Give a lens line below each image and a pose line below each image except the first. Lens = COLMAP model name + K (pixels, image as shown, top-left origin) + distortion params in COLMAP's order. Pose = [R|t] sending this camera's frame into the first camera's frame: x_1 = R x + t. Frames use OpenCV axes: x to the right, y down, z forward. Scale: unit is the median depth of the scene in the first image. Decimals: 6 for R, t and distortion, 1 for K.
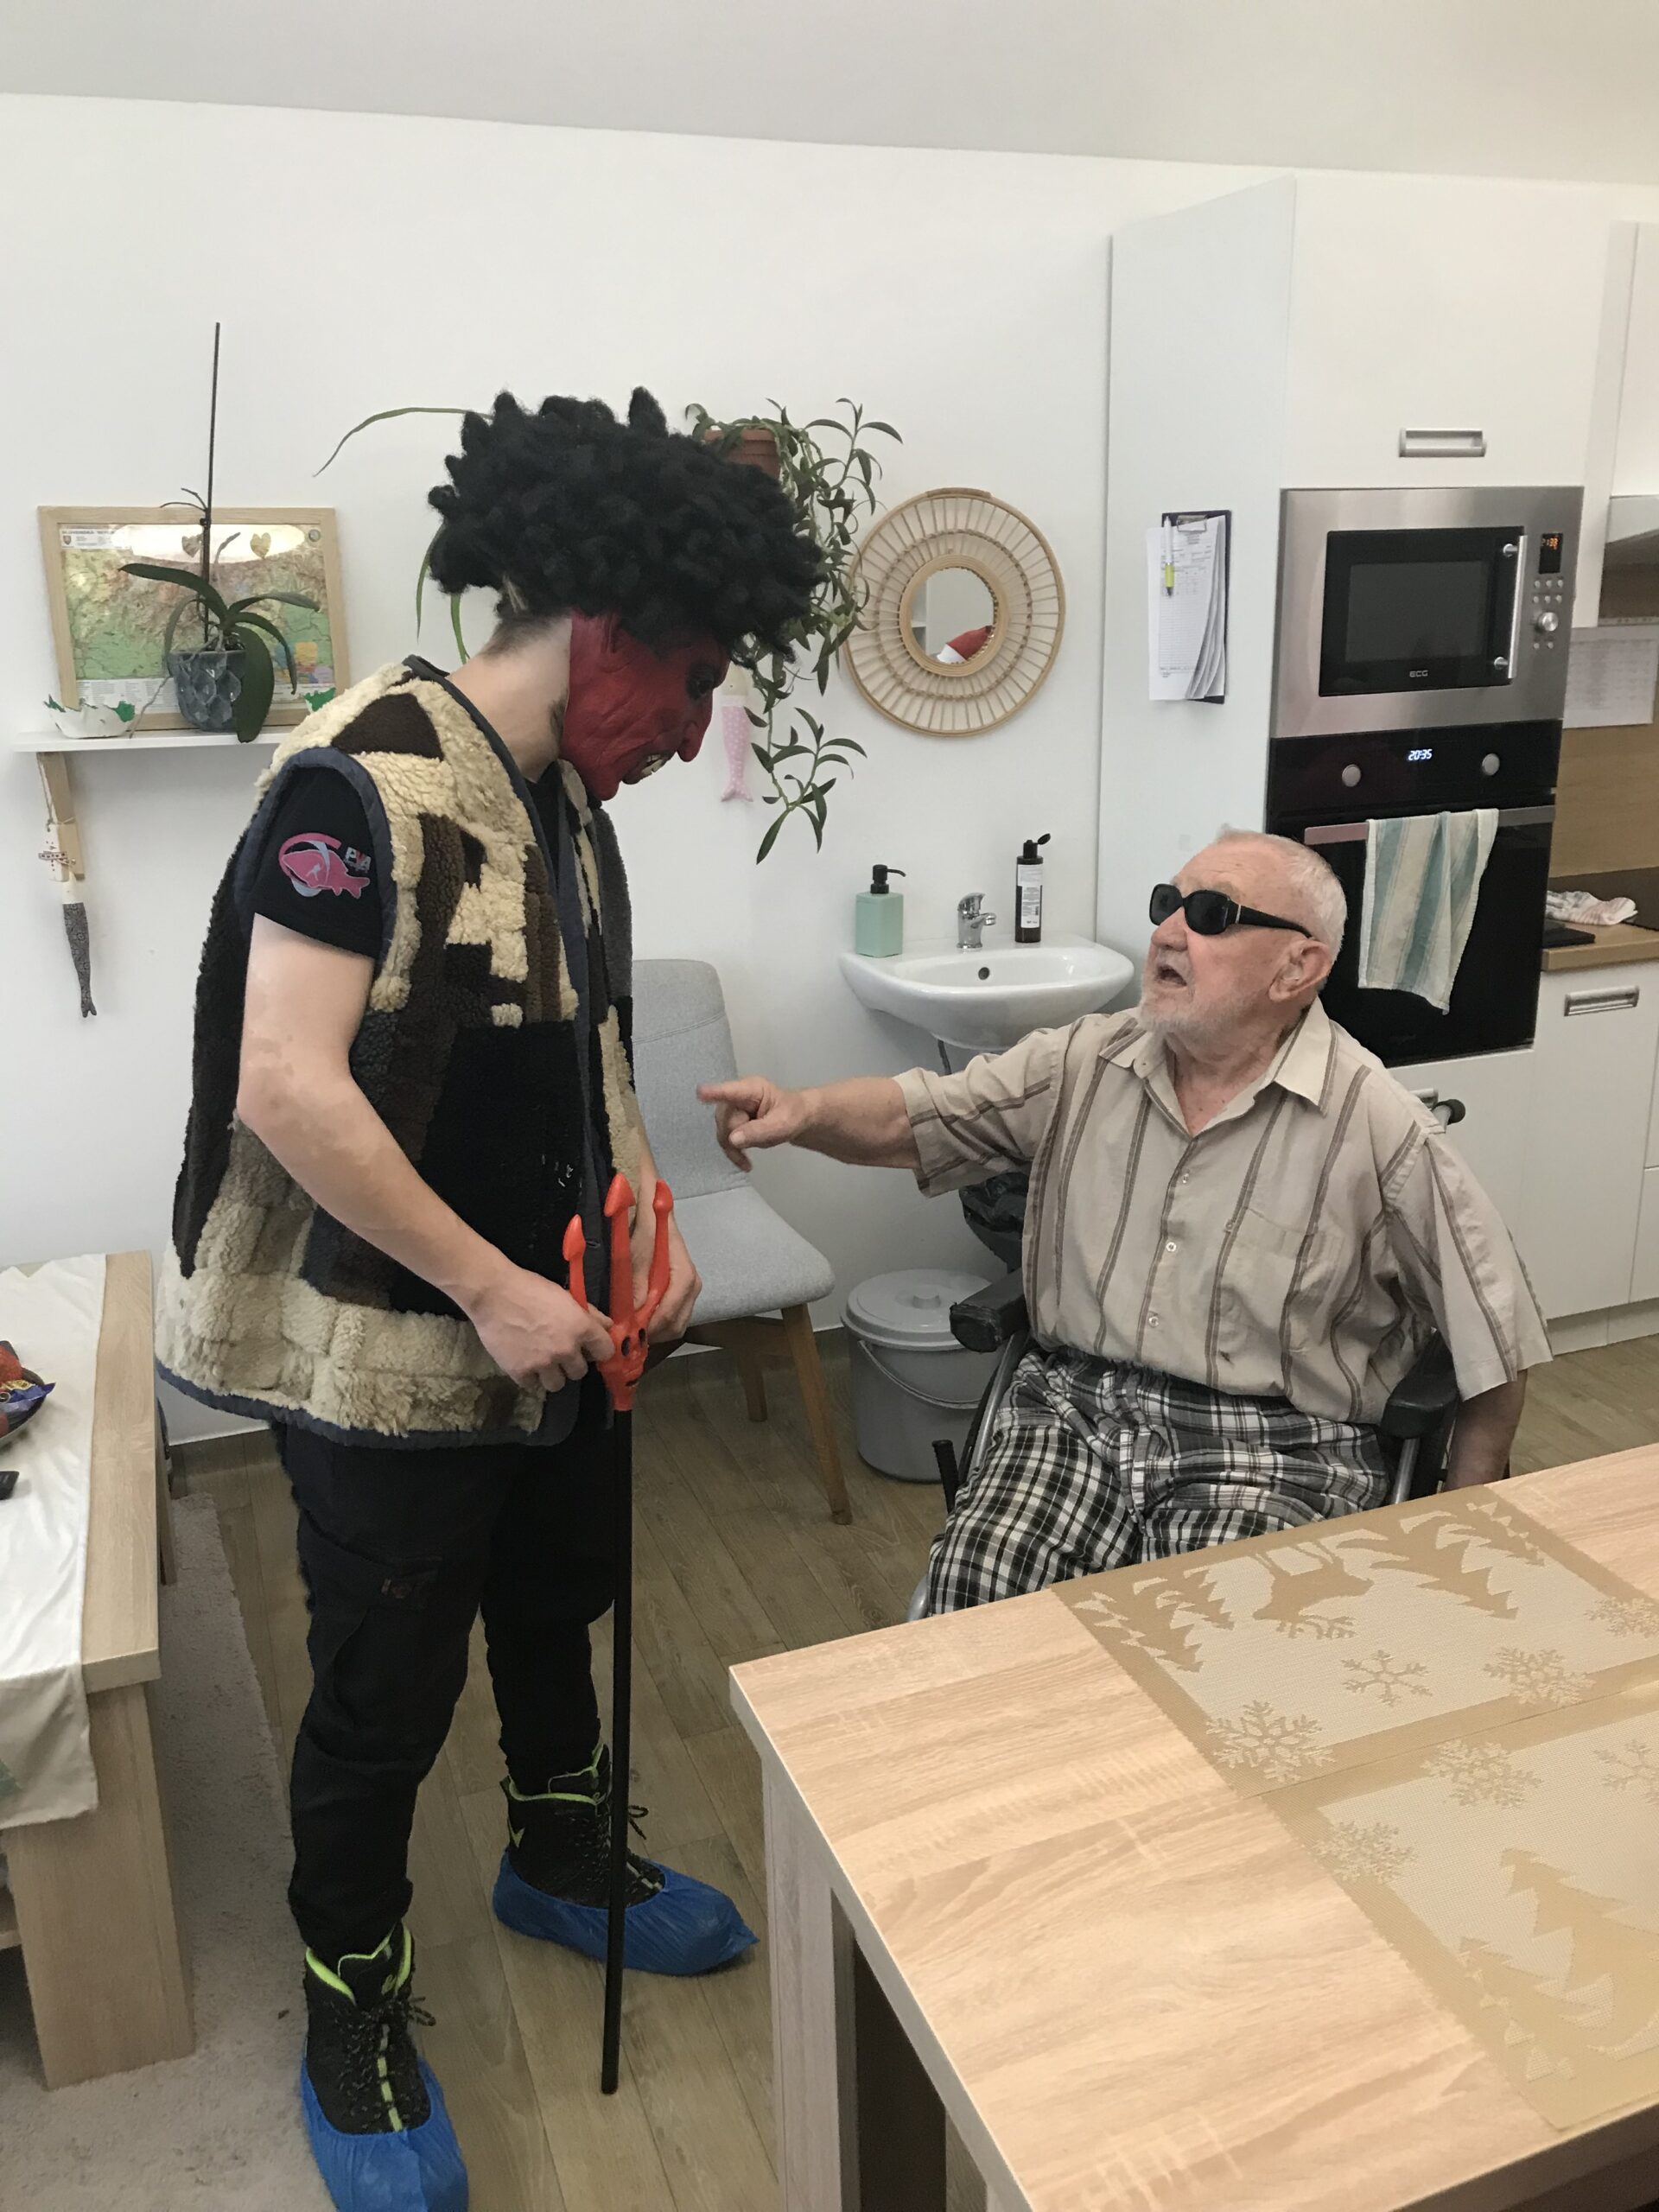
lens RADIAL K [[1784.9, 0, 852.7], [0, 1784.9, 1105.0], [0, 0, 1]] dist [0.011352, 0.009221]
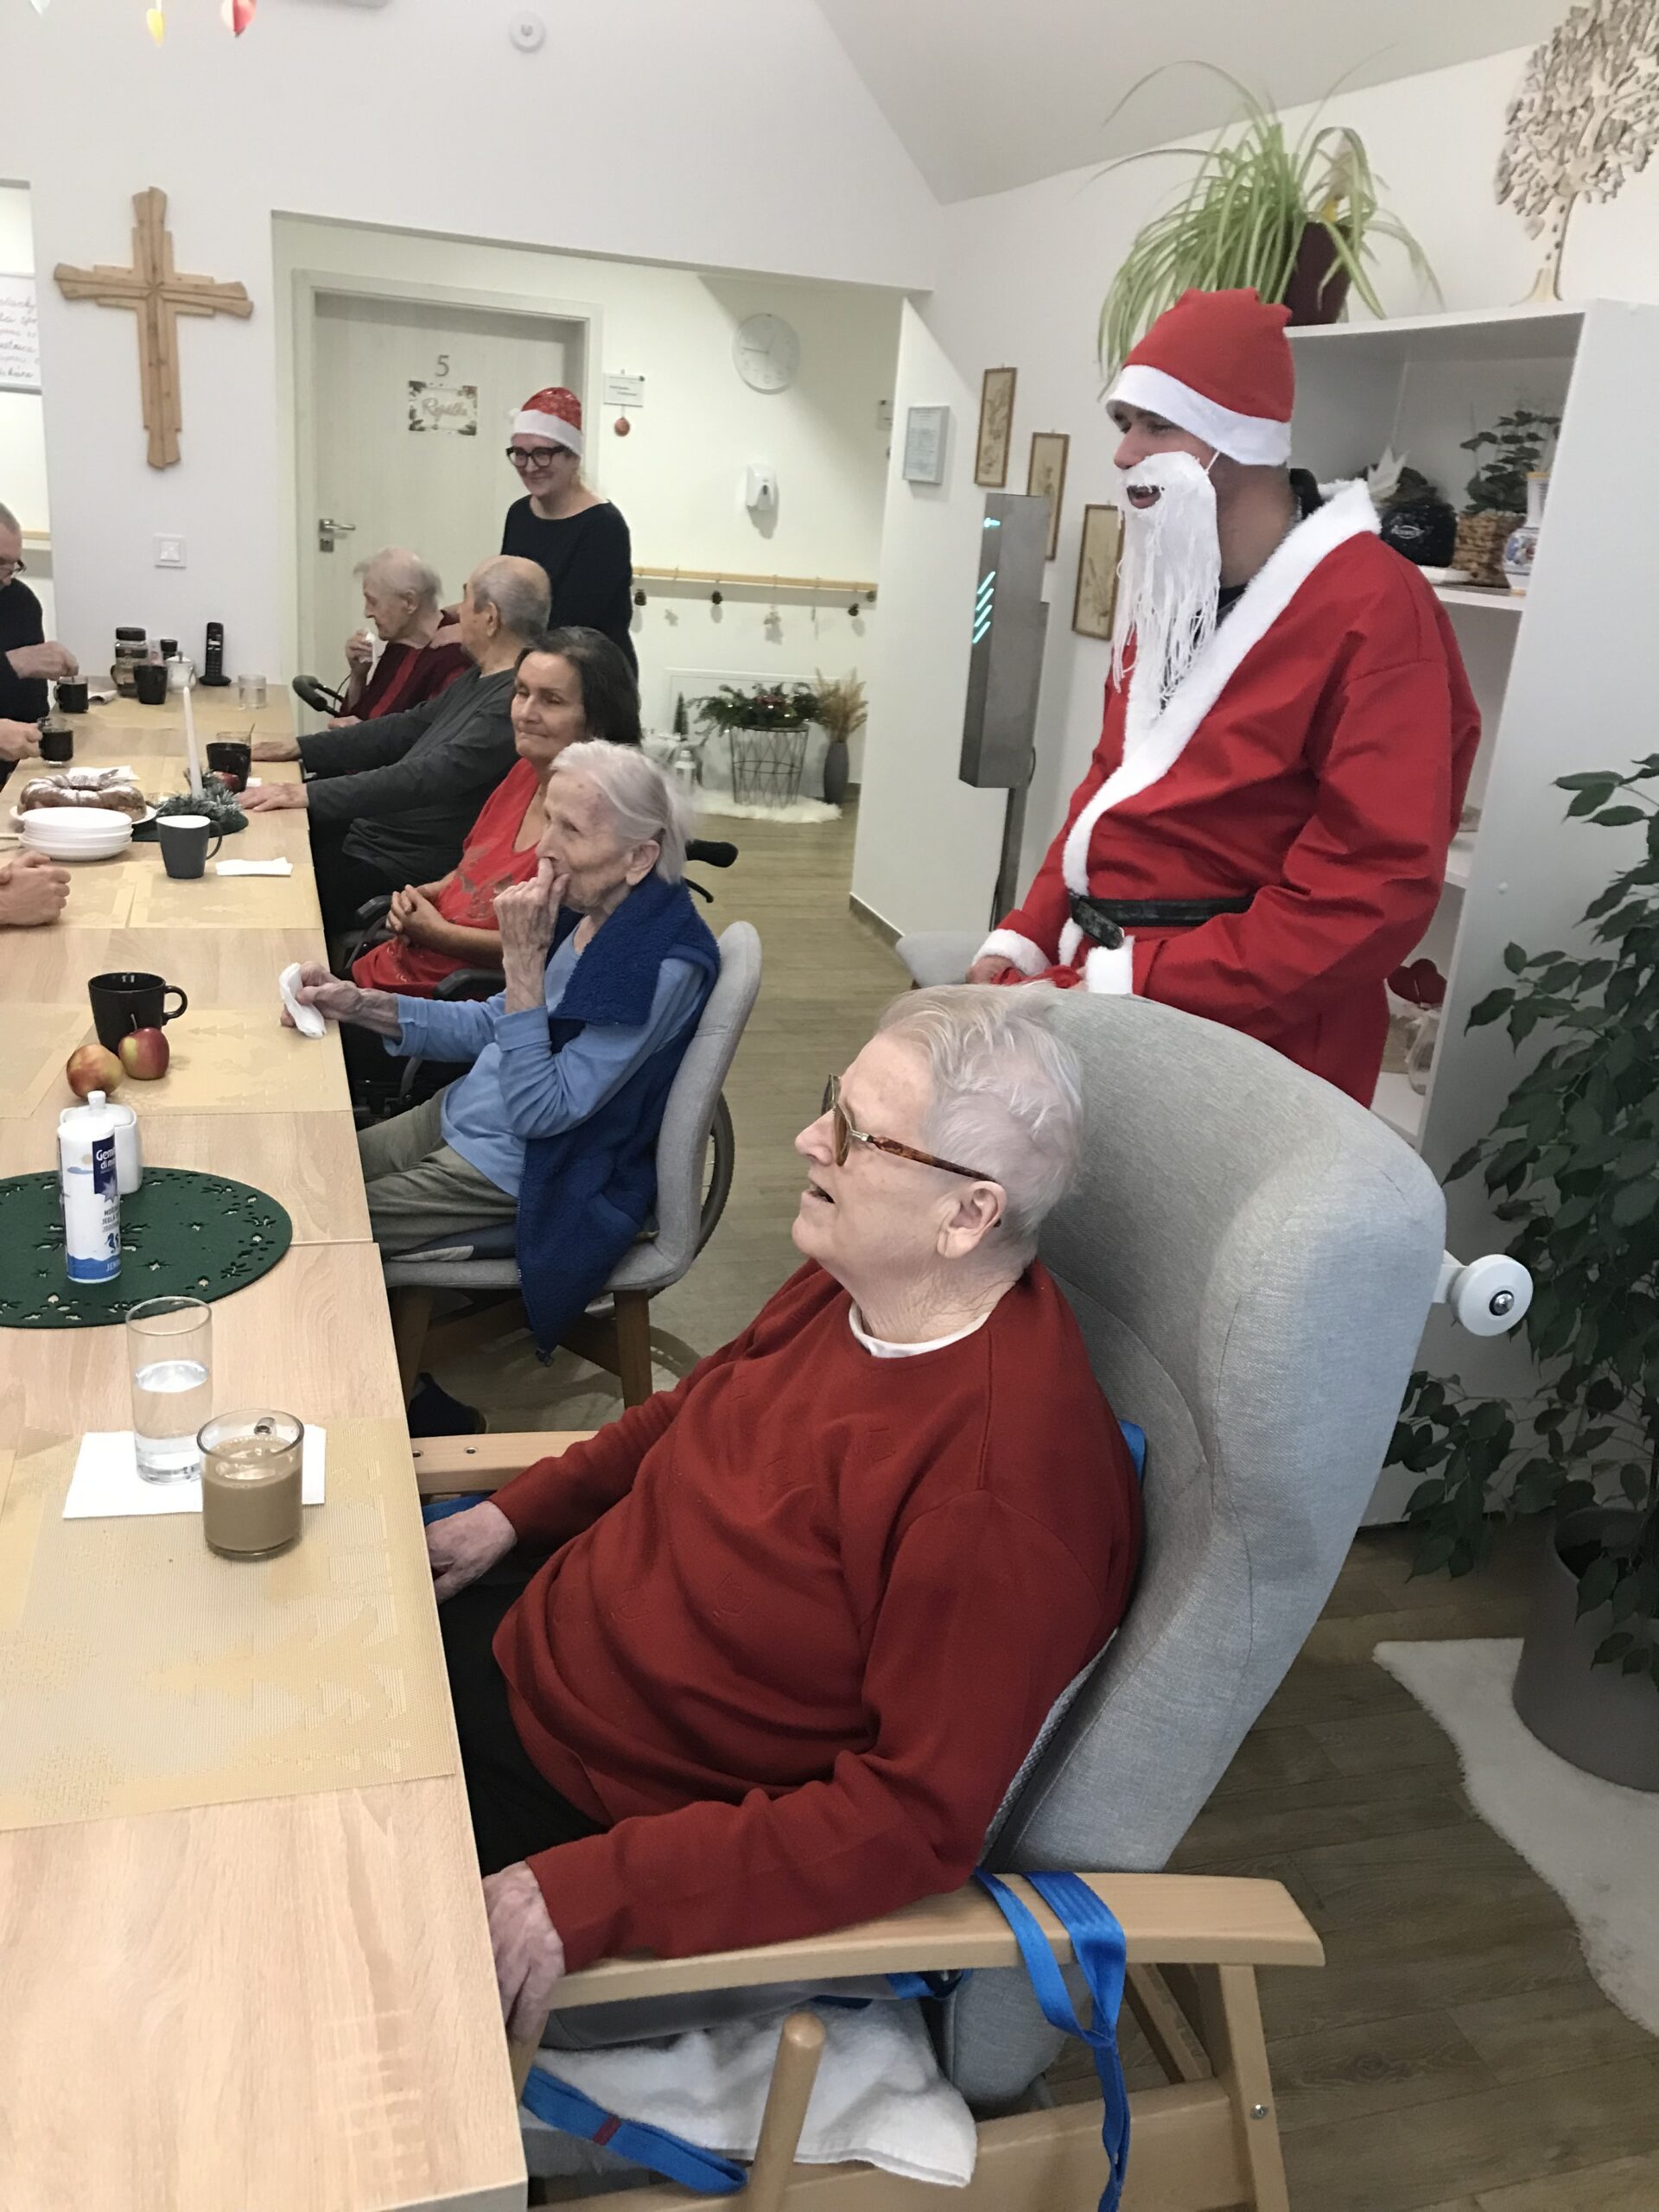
lens RADIAL K [[1821.0, 0, 830.0], [0, 1821.0, 1111.2], [0, 0, 1]] dist [0.014090, 0.007716]
pose [[0.070540, -0.311465, 0.947636, -0.315762], [0.211628, 0.933049, 0.290918, -0.059855], [-0.974801, 0.180025, 0.131732, 0.308499]]
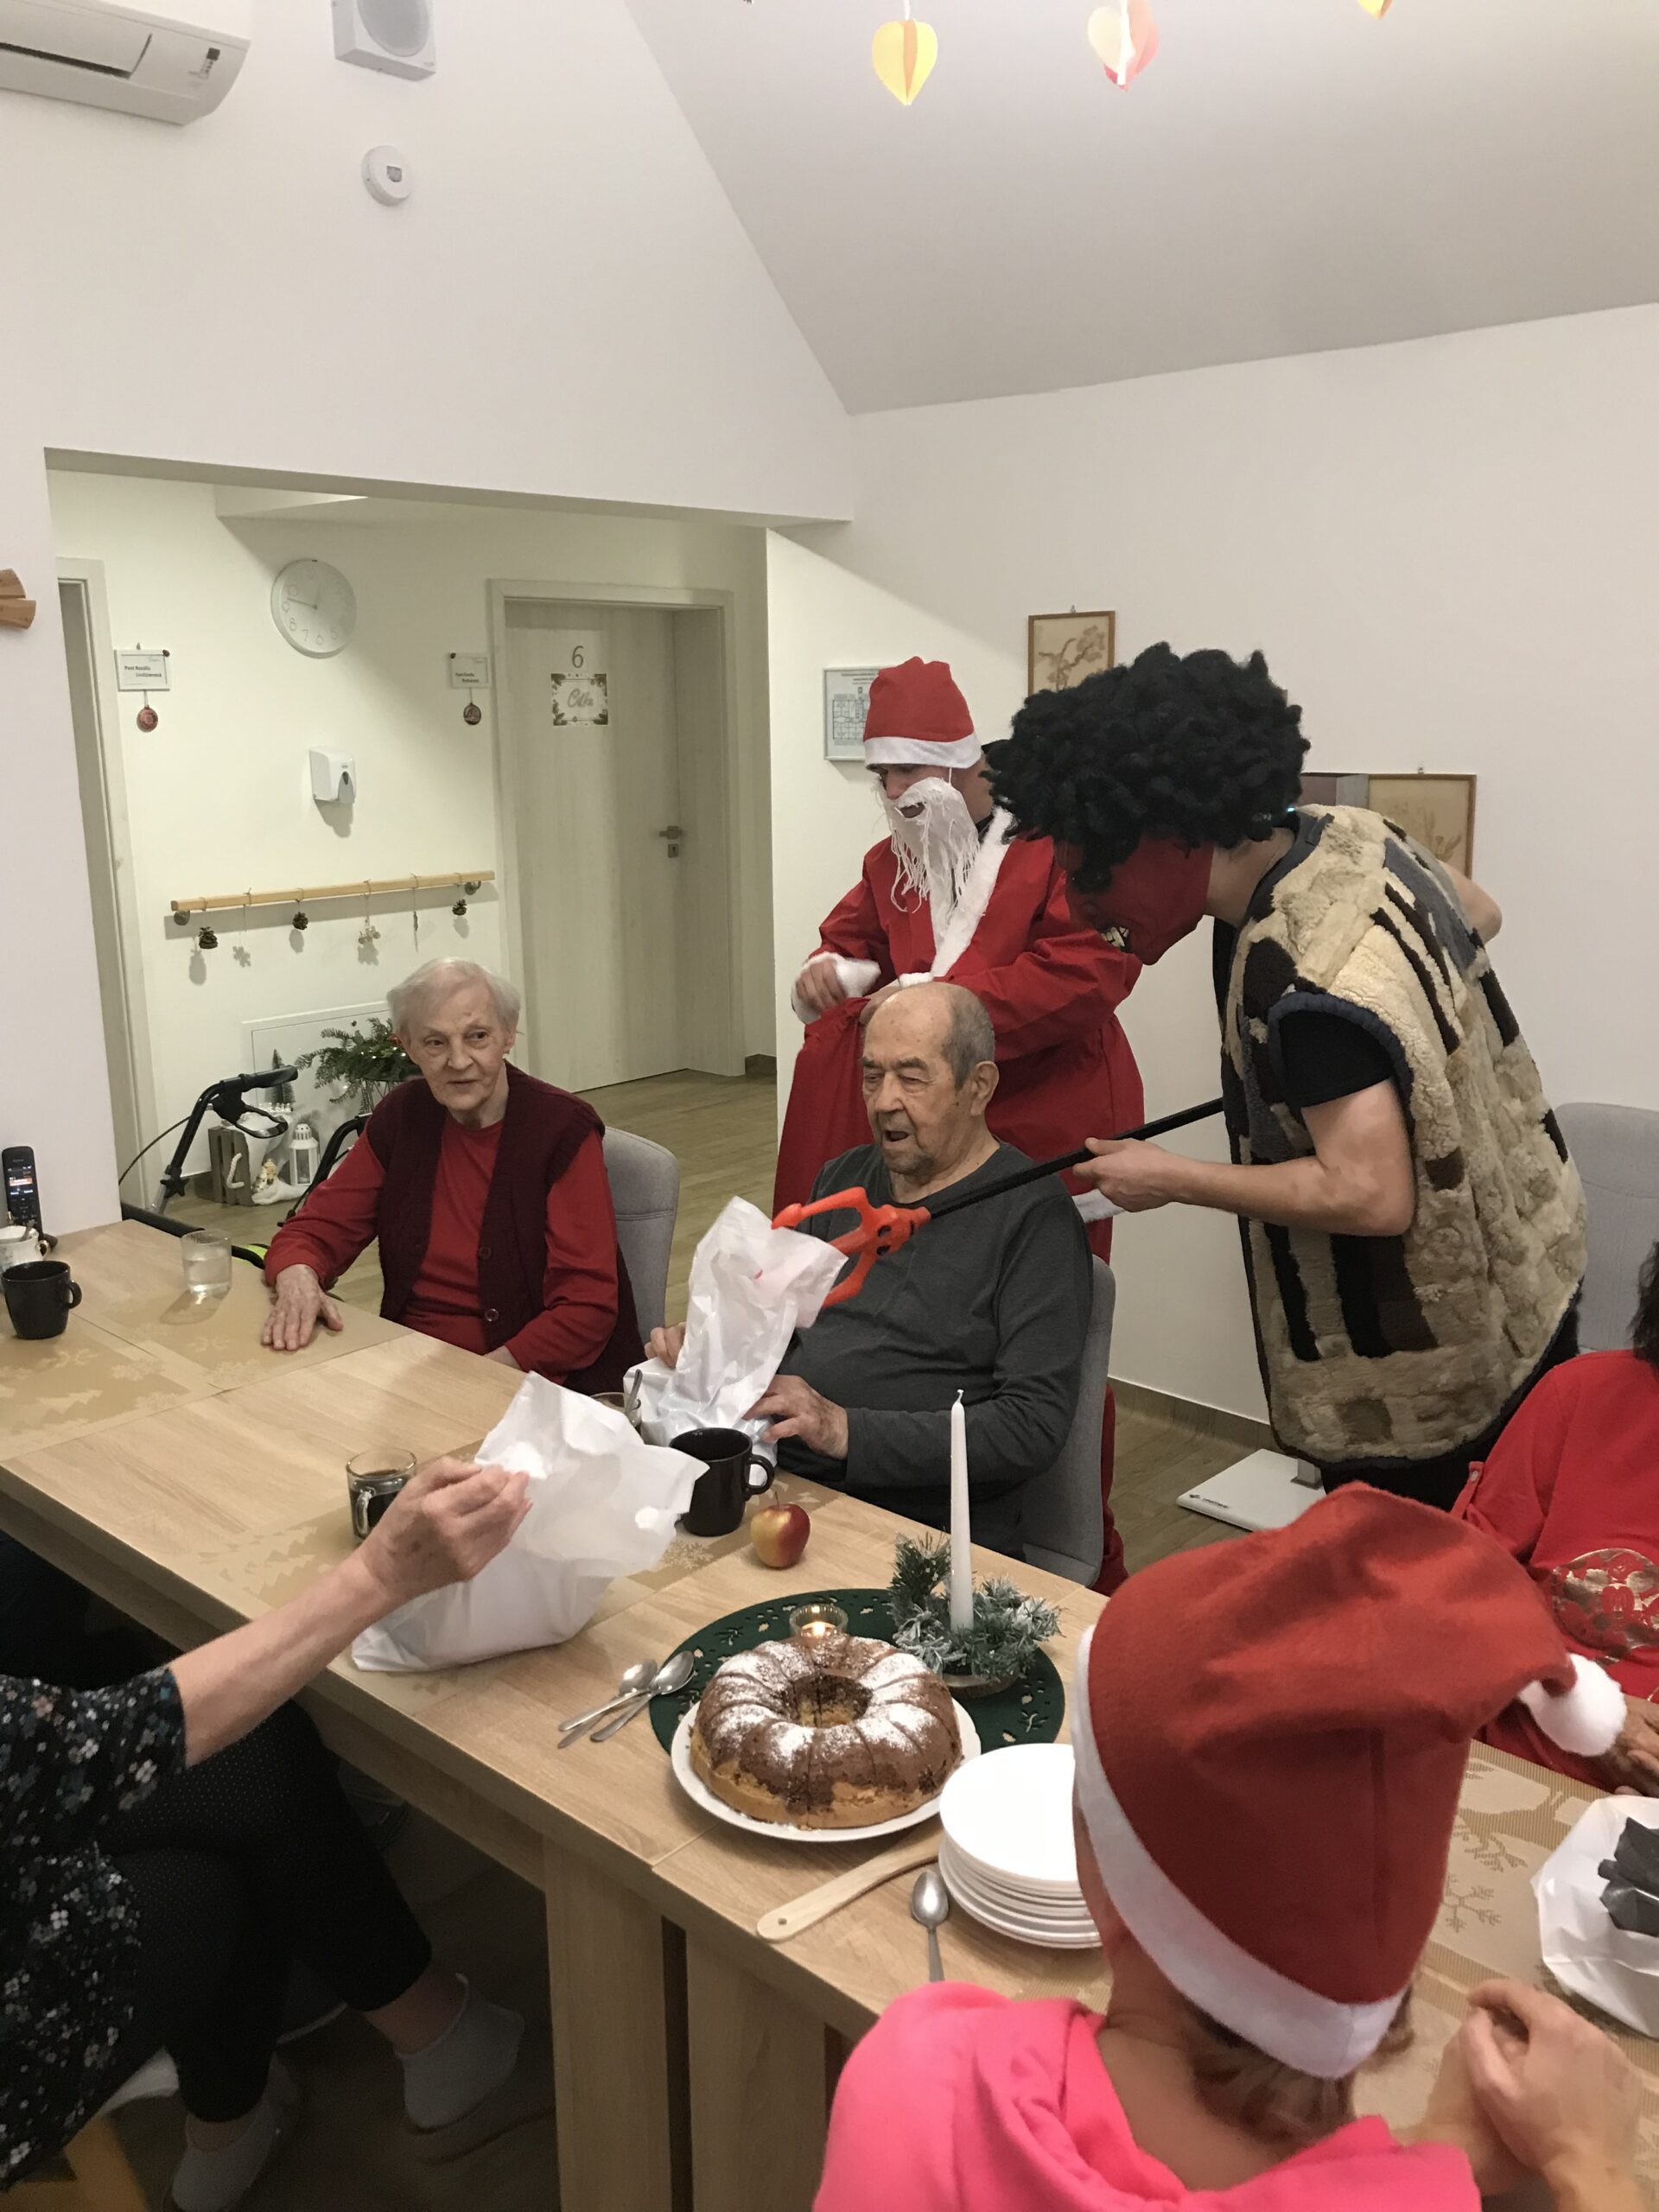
lens RADIAL K [[1812.1, 0, 827.8], [0, 1812.1, 1097.8], [0, 0, 1]] dist [0.014132, 0.018359]
pose [[-0.460530, -0.170619, 0.871092, 0.872655], [0.280194, 0.903236, 0.325048, -0.523698], [-0.842261, 0.393769, -0.368161, 1.505153]]
